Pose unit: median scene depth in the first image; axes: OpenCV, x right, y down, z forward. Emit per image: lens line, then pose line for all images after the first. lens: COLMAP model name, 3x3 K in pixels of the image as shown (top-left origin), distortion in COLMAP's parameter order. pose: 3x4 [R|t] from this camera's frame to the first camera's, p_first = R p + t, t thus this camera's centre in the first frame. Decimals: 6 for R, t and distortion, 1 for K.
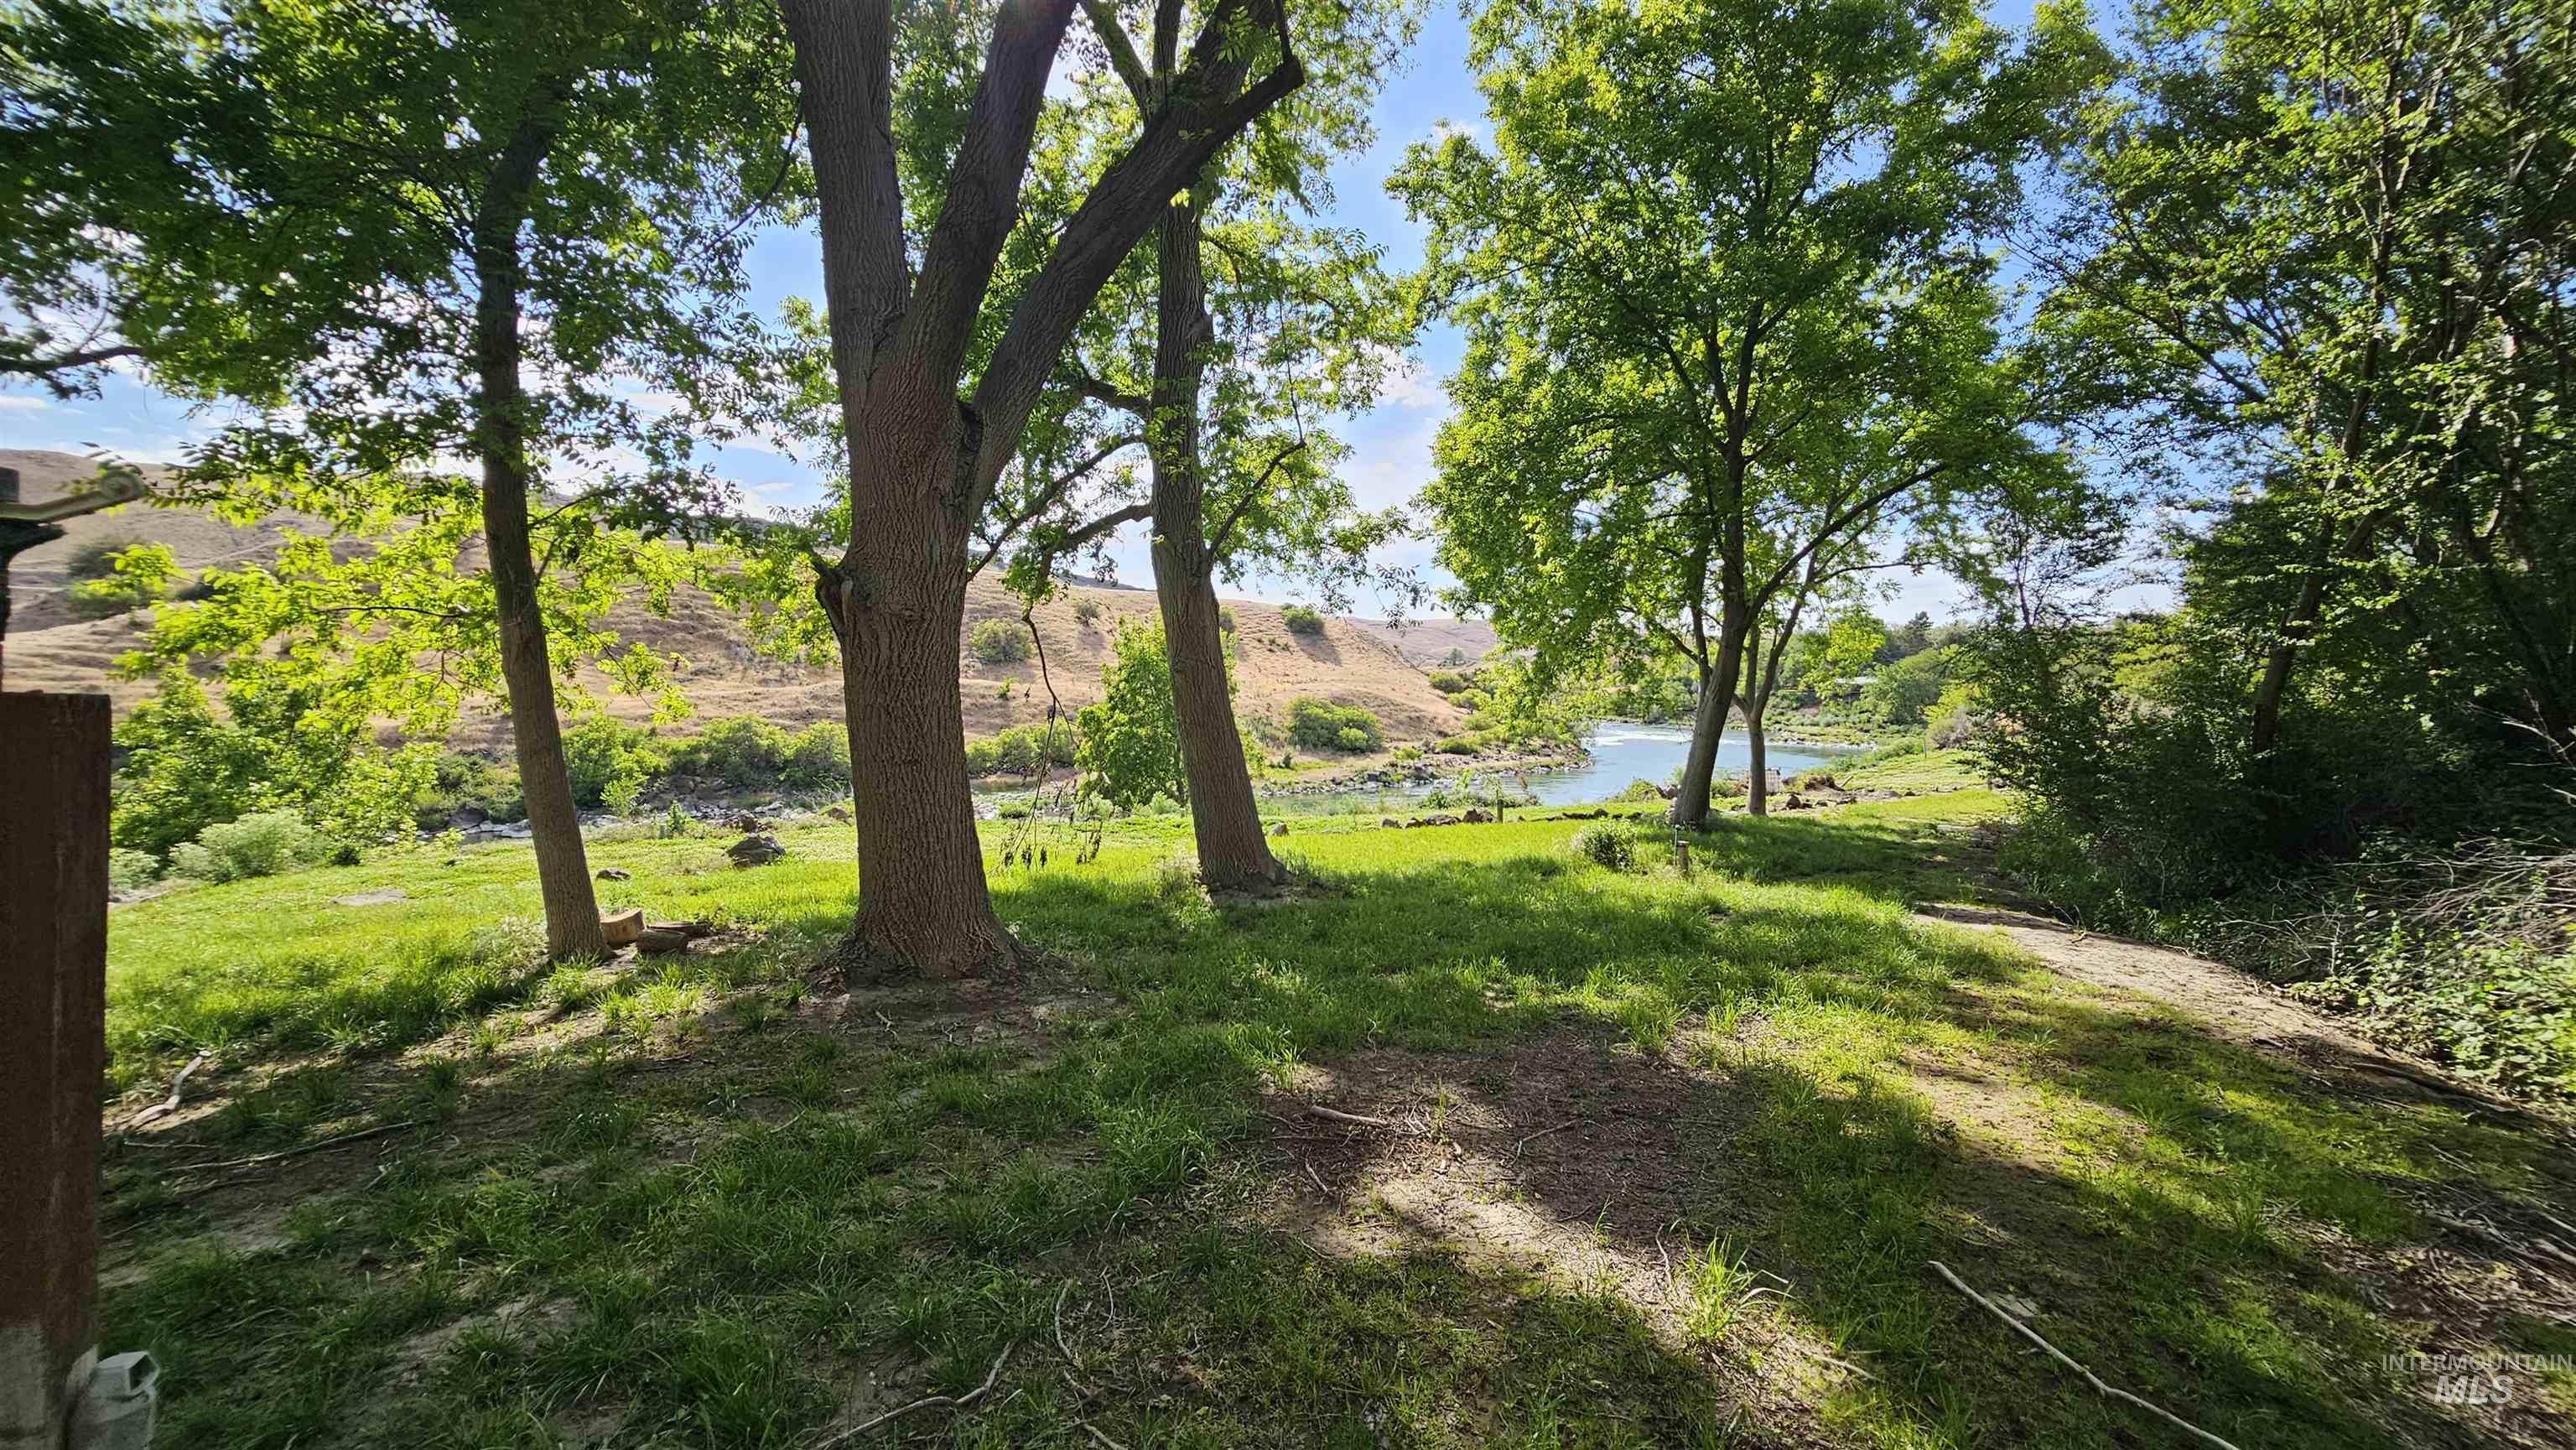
lens RADIAL K [[1081.4, 0, 1297.1], [0, 1081.4, 734.9], [0, 0, 1]] dist [0.012327, -0.000774]
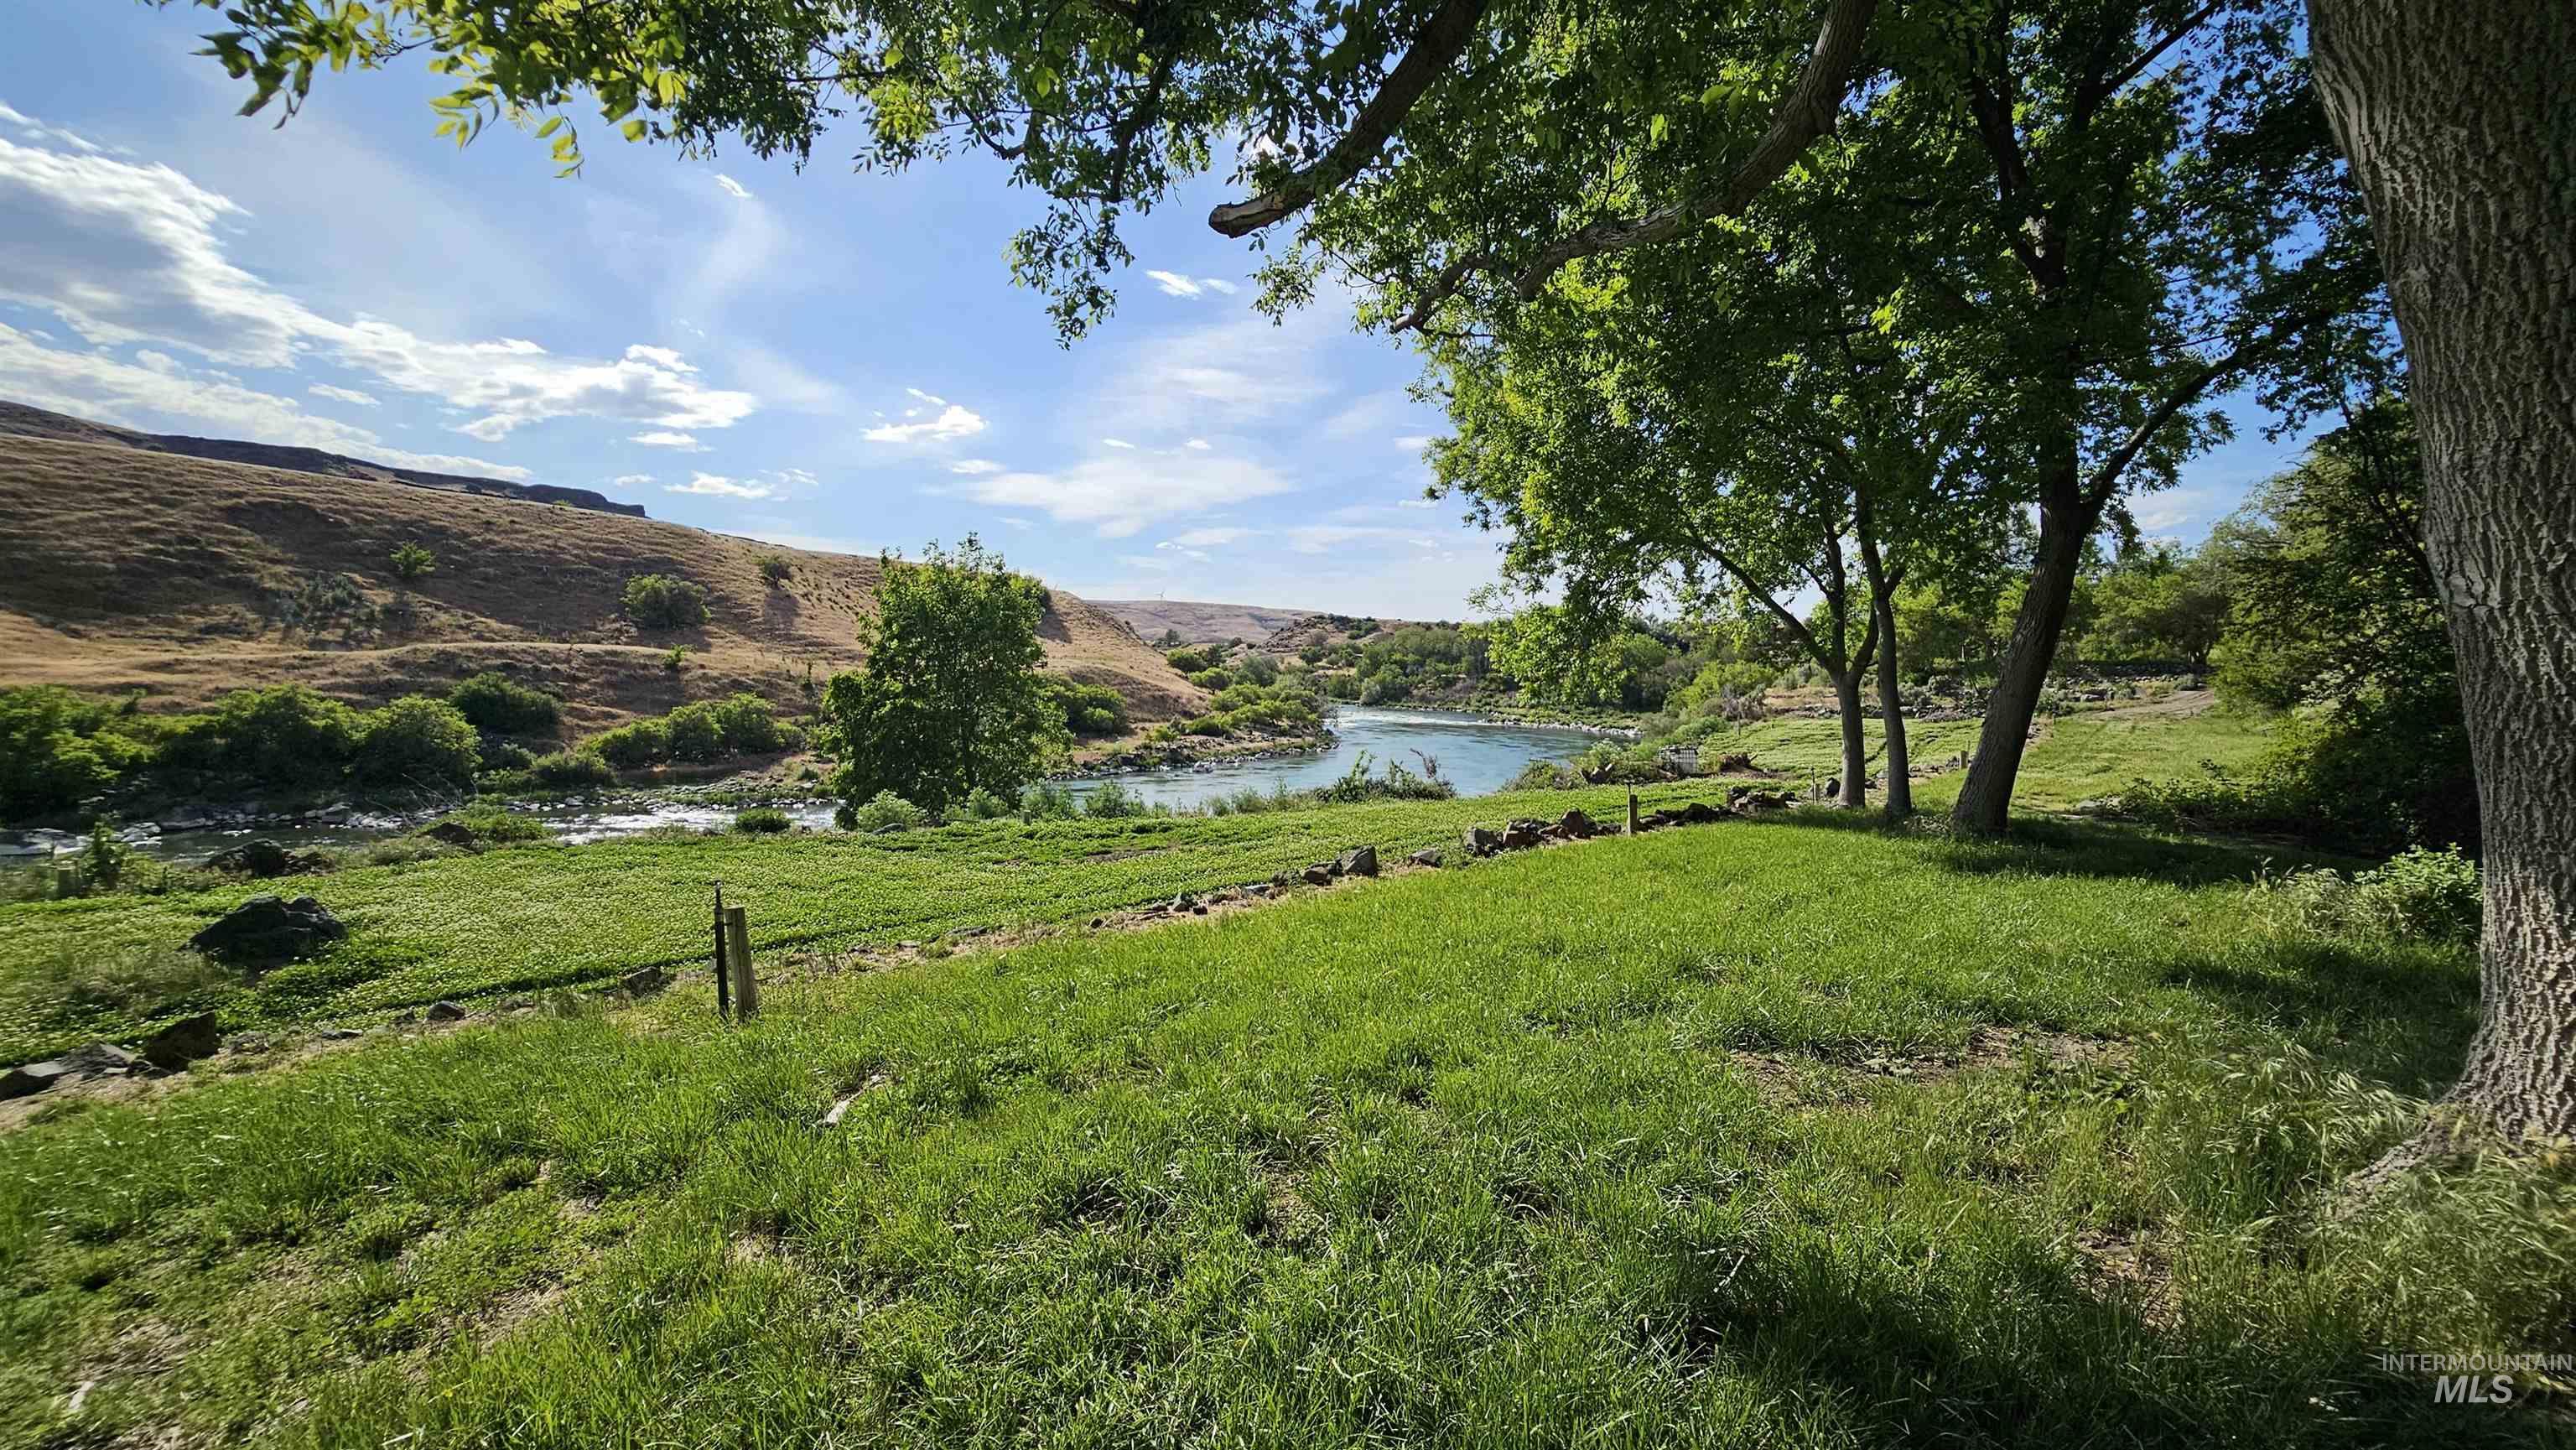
lens RADIAL K [[1081.4, 0, 1297.1], [0, 1081.4, 734.9], [0, 0, 1]] dist [0.012327, -0.000774]
pose [[0.963328, -0.004124, 0.268295, -0.041487], [-0.000280, 0.999866, 0.016373, 0.002518], [-0.268327, -0.015848, 0.963198, 0.089672]]
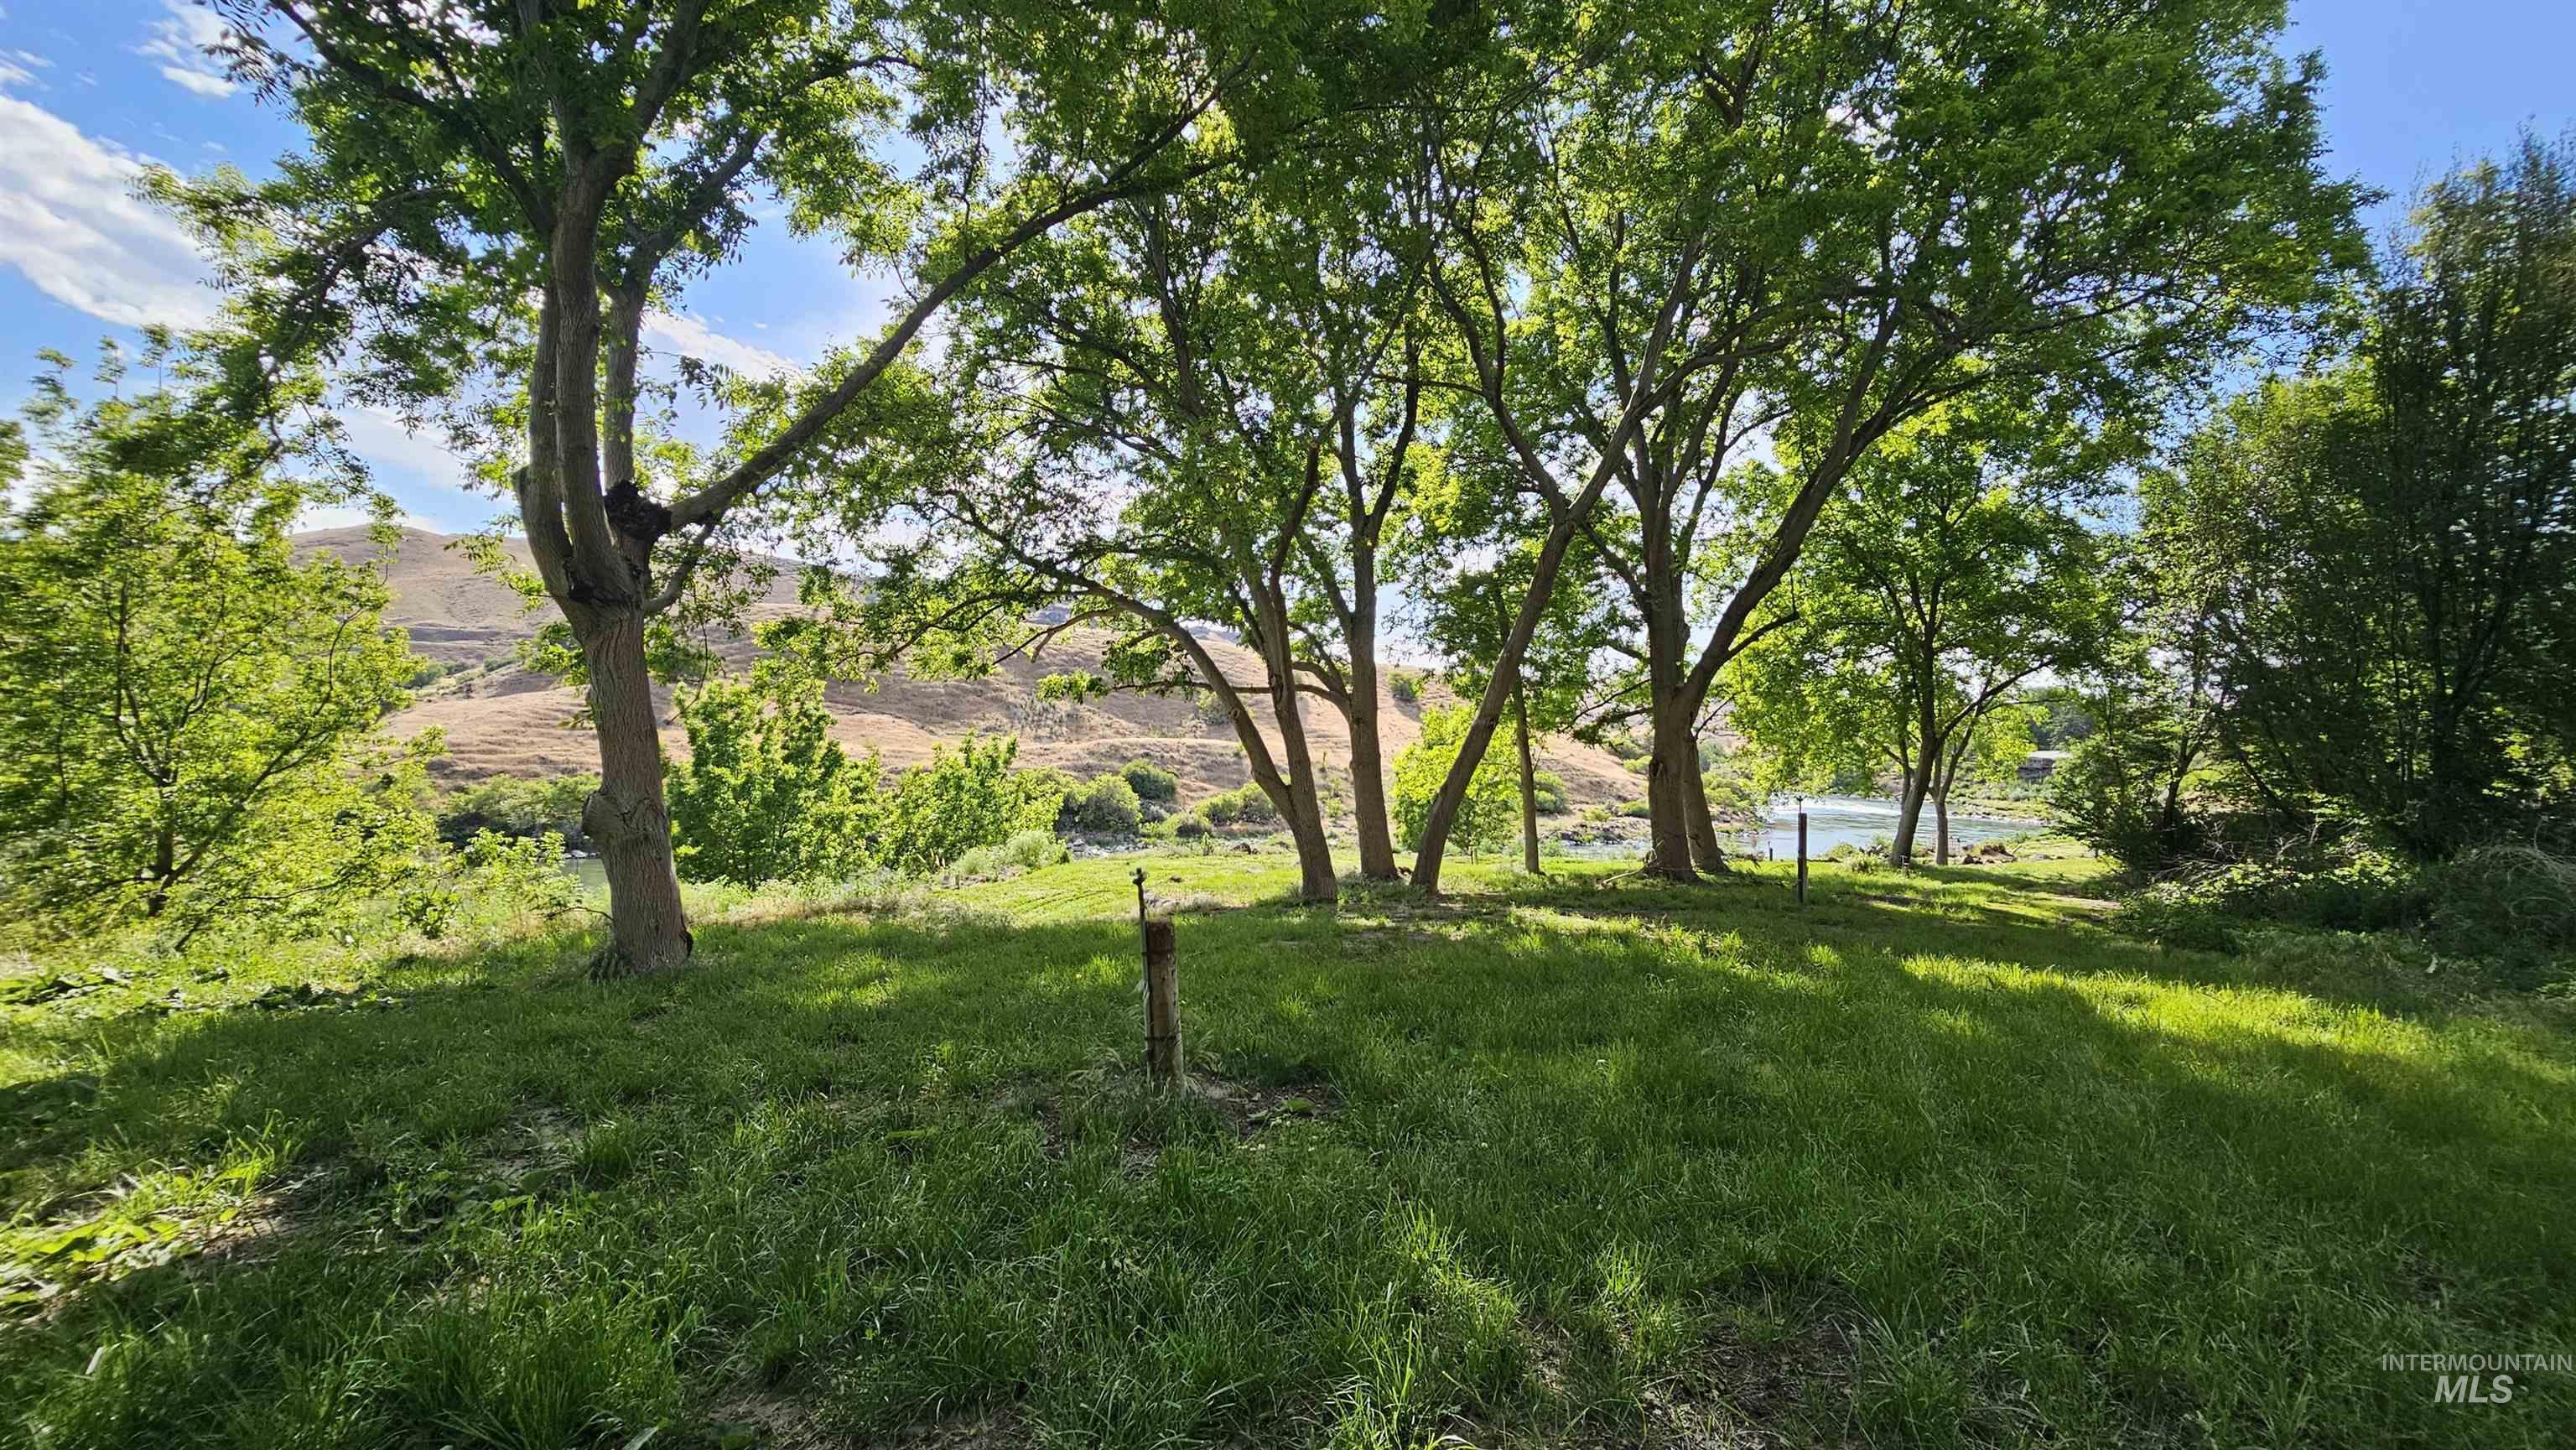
lens RADIAL K [[1081.4, 0, 1297.1], [0, 1081.4, 734.9], [0, 0, 1]] dist [0.012327, -0.000774]
pose [[0.991128, 0.021101, -0.131226, -0.065906], [-0.027879, 0.998359, -0.050029, -0.001489], [0.129955, 0.053243, 0.990089, -0.151447]]
